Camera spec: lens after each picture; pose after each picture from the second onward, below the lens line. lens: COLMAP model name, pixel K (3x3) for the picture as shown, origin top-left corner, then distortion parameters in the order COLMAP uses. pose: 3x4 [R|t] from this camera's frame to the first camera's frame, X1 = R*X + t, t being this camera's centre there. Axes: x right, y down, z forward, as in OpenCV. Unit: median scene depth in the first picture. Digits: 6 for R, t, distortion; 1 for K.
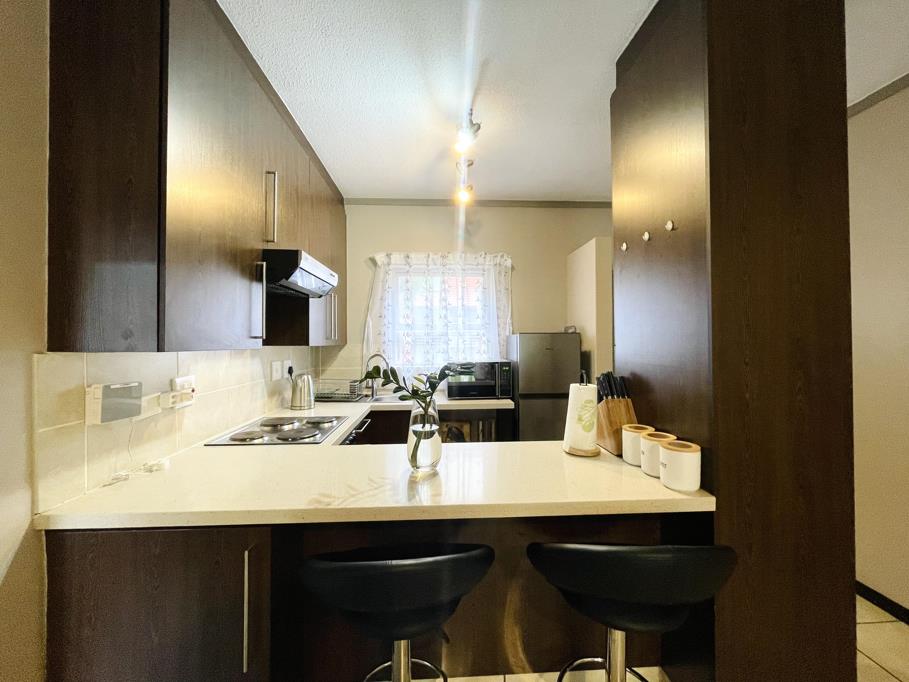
lens RADIAL K [[368.6, 0, 455.3], [0, 368.6, 338.9], [0, 0, 1]] dist [-0.001349, 0.000254]
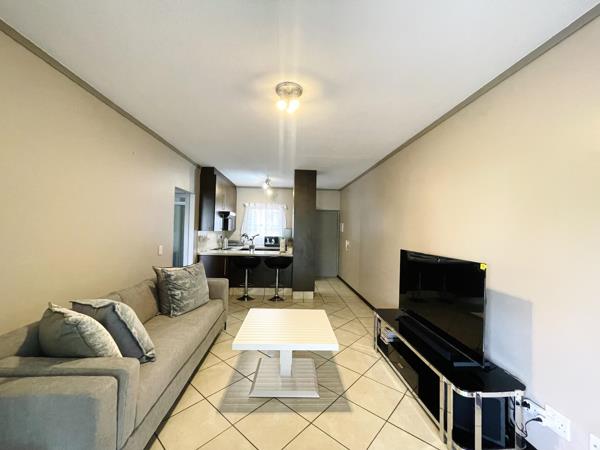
lens RADIAL K [[243.3, 0, 300.6], [0, 243.3, 223.6], [0, 0, 1]] dist [-0.001349, 0.000254]
pose [[0.999449, 0.032635, 0.006067, 0.382547], [-0.032510, 0.999277, -0.019698, -0.029672], [-0.006705, 0.019490, 0.999788, -1.665729]]
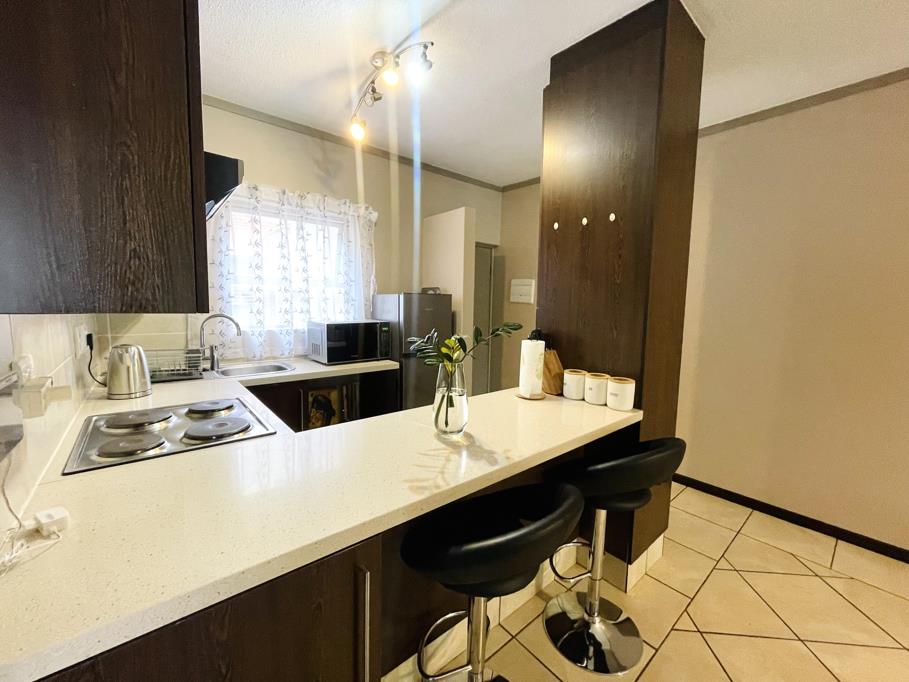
lens RADIAL K [[368.6, 0, 455.3], [0, 368.6, 338.9], [0, 0, 1]] dist [-0.001349, 0.000254]
pose [[0.797437, -0.038864, 0.602150, -0.371422], [-0.027626, 0.994526, 0.100773, 0.003727], [-0.602770, -0.096995, 0.791998, 0.140534]]
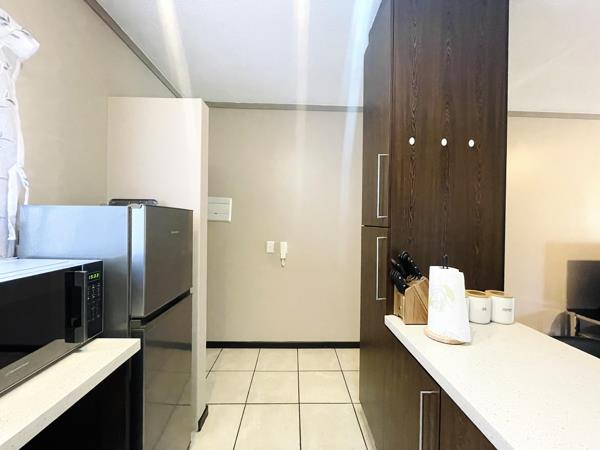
lens RADIAL K [[243.3, 0, 300.6], [0, 243.3, 223.6], [0, 0, 1]] dist [-0.001349, 0.000254]
pose [[0.024196, 0.003546, 0.999701, -0.205317], [-0.019771, 0.999800, -0.003068, 0.009849], [-0.999512, -0.019690, 0.024262, 0.898180]]
